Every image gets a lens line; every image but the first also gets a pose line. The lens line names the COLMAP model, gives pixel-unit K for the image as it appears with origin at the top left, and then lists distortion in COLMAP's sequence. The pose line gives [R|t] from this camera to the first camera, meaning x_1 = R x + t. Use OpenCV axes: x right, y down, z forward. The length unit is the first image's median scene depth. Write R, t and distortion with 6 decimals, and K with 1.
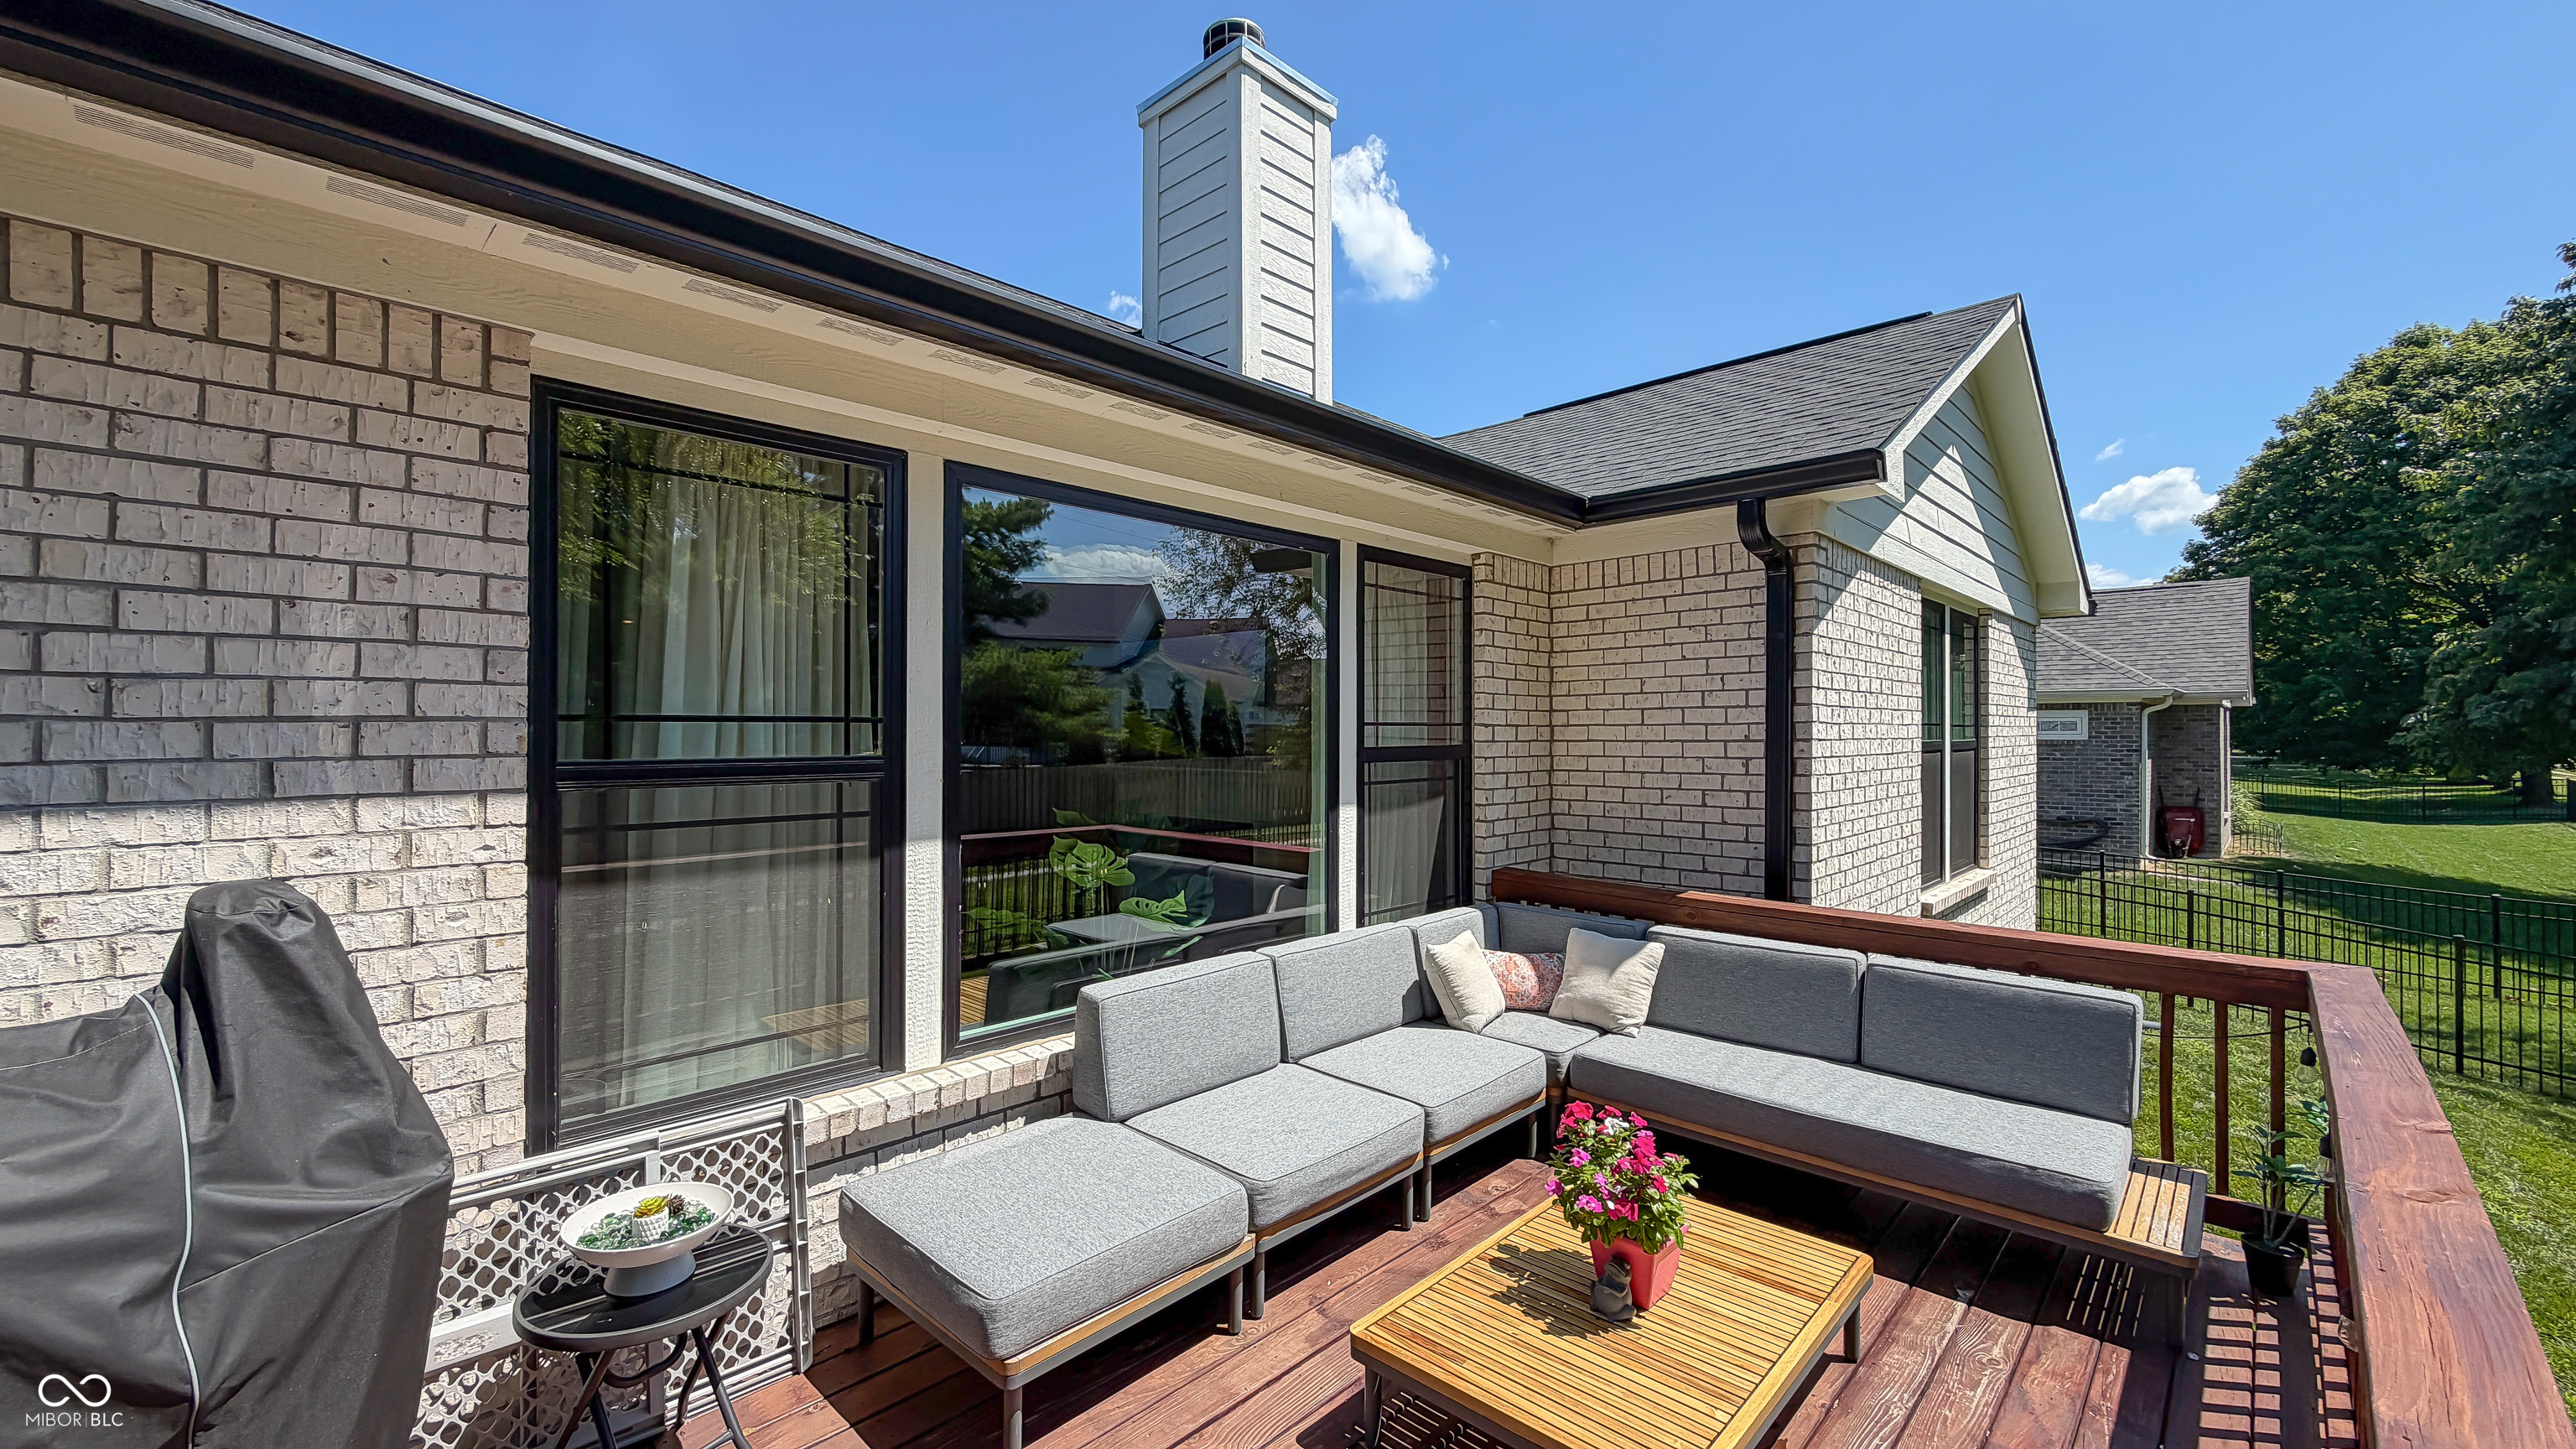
lens RADIAL K [[1031.2, 0, 1282.0], [0, 1031.2, 719.5], [0, 0, 1]] dist [0.000710, -0.000160]
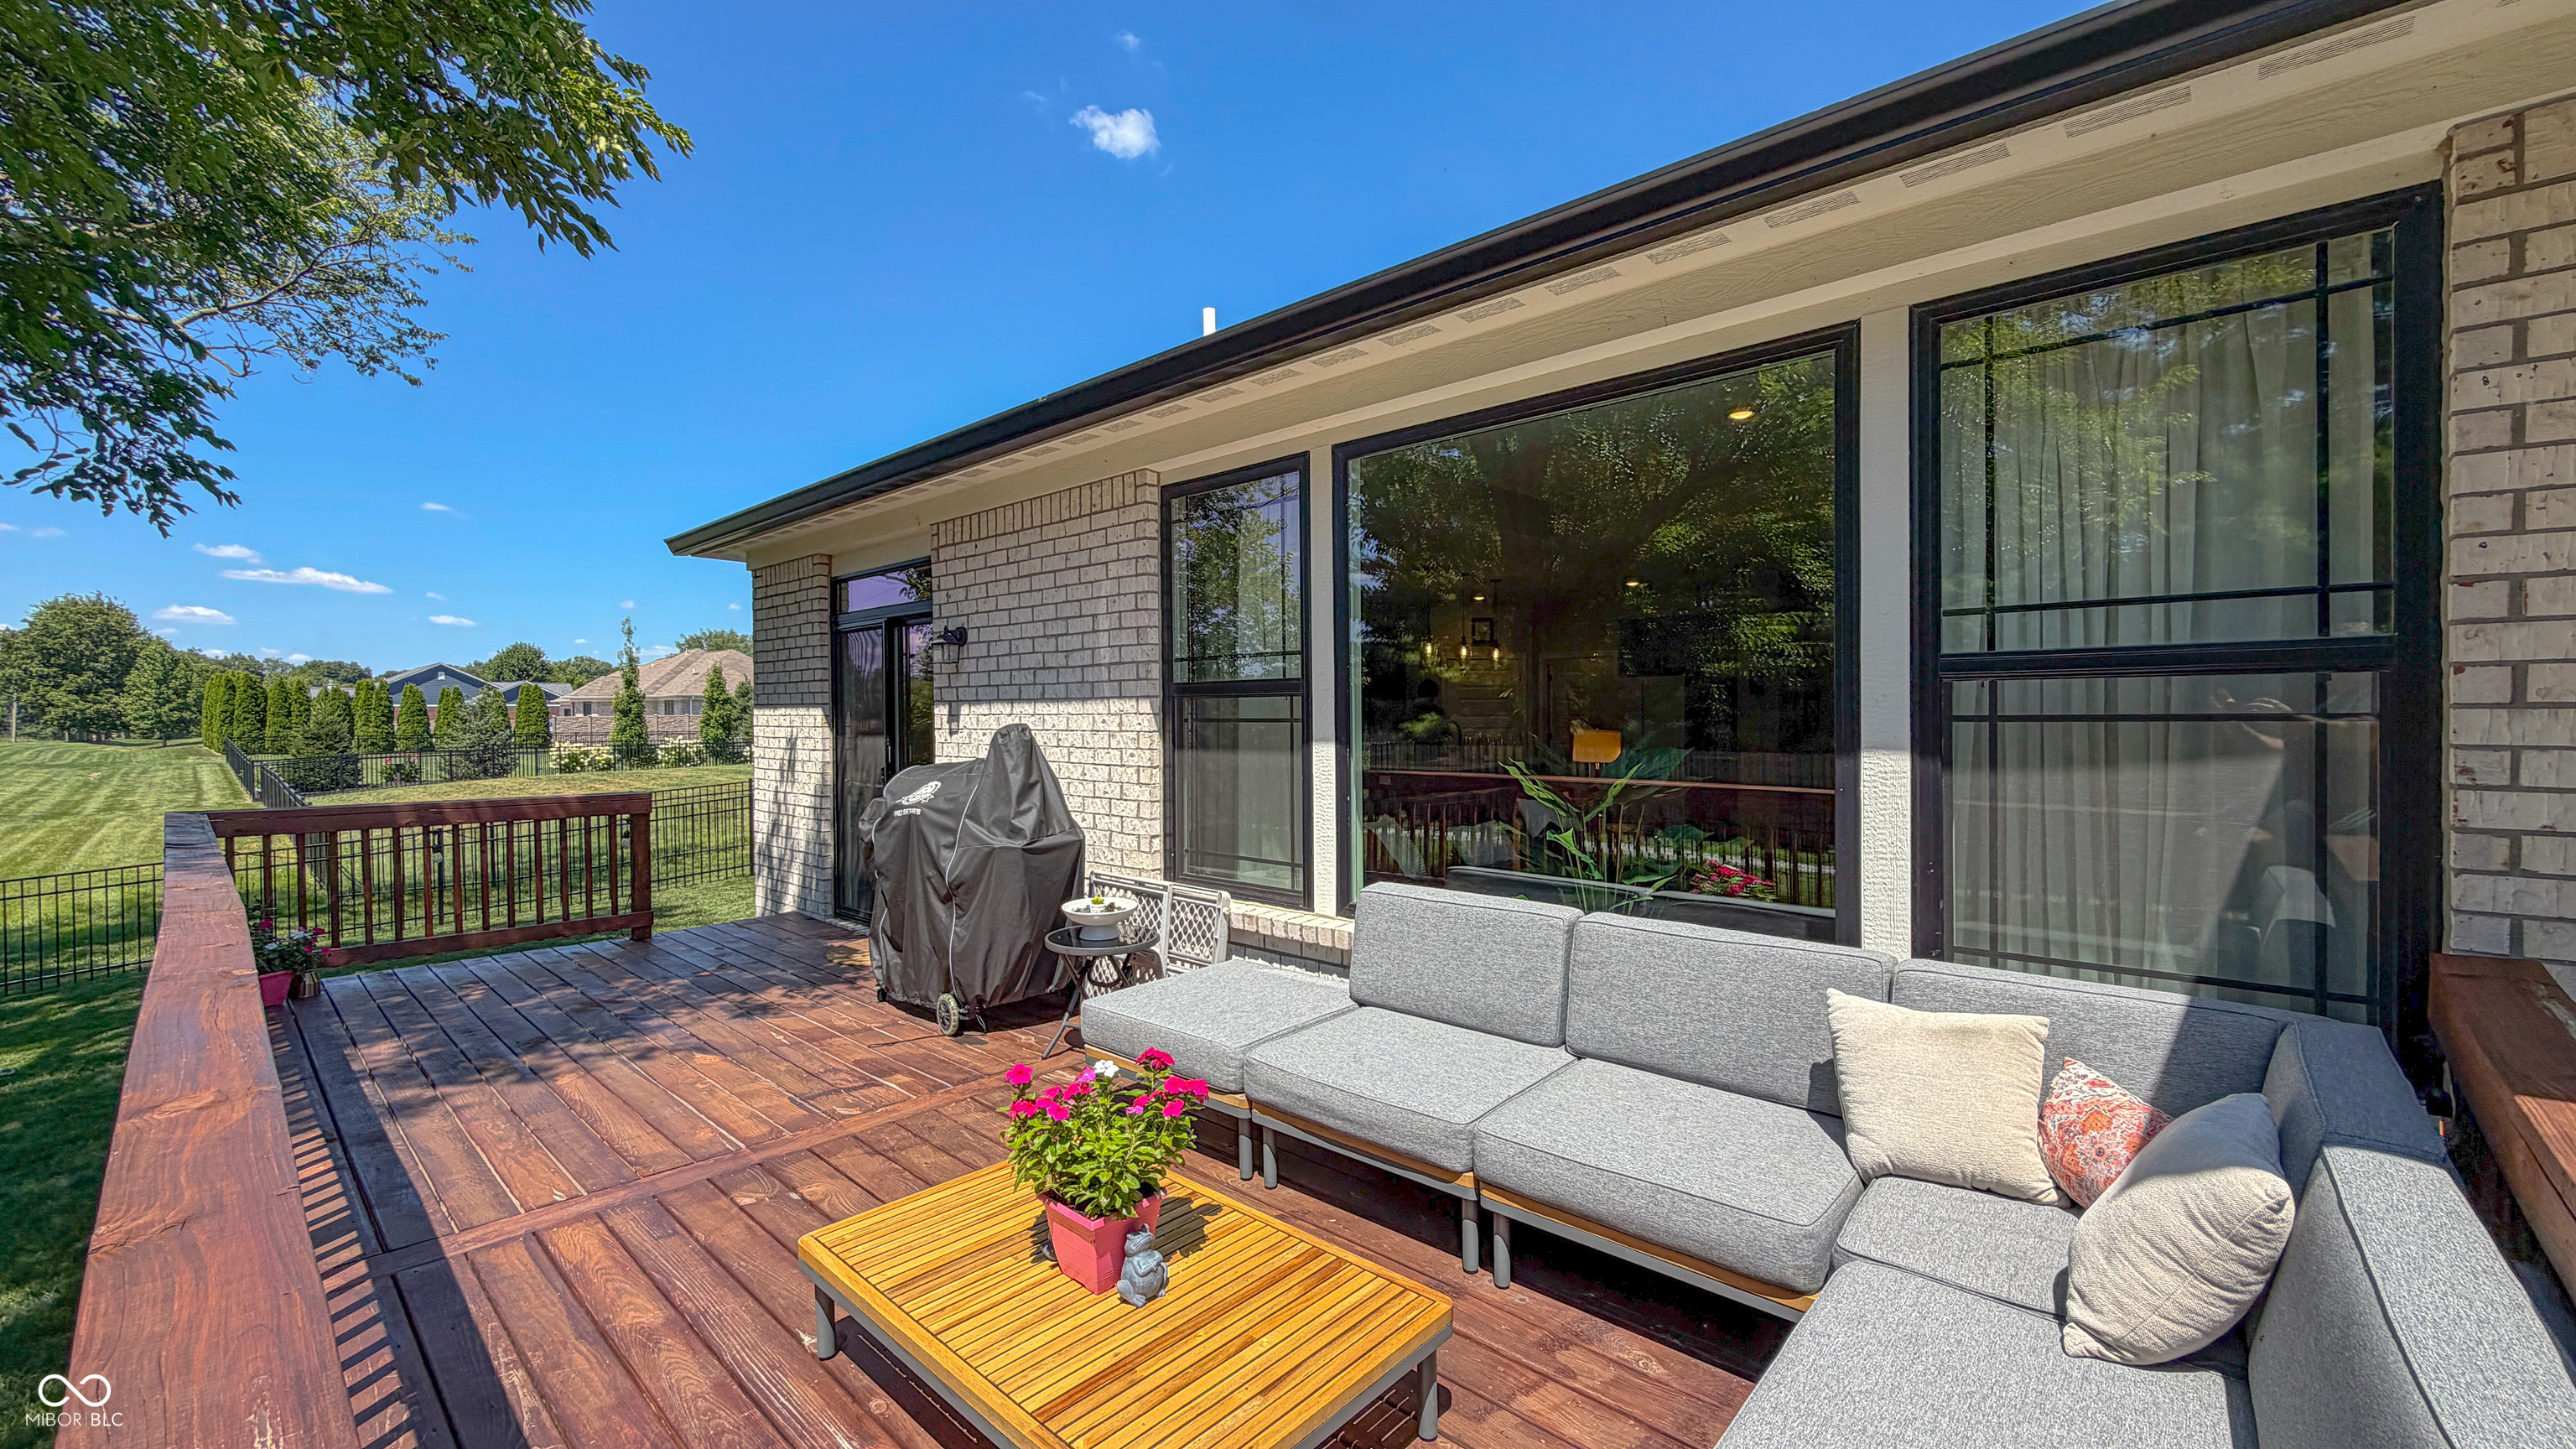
lens RADIAL K [[1106.4, 0, 1277.2], [0, 1106.4, 676.0], [0, 0, 1]] dist [0.000602, 0.000005]
pose [[-0.017343, -0.005335, -0.999835, 1.082469], [0.046711, 0.998890, -0.006140, 0.040226], [0.998758, -0.046810, -0.017074, 0.980174]]
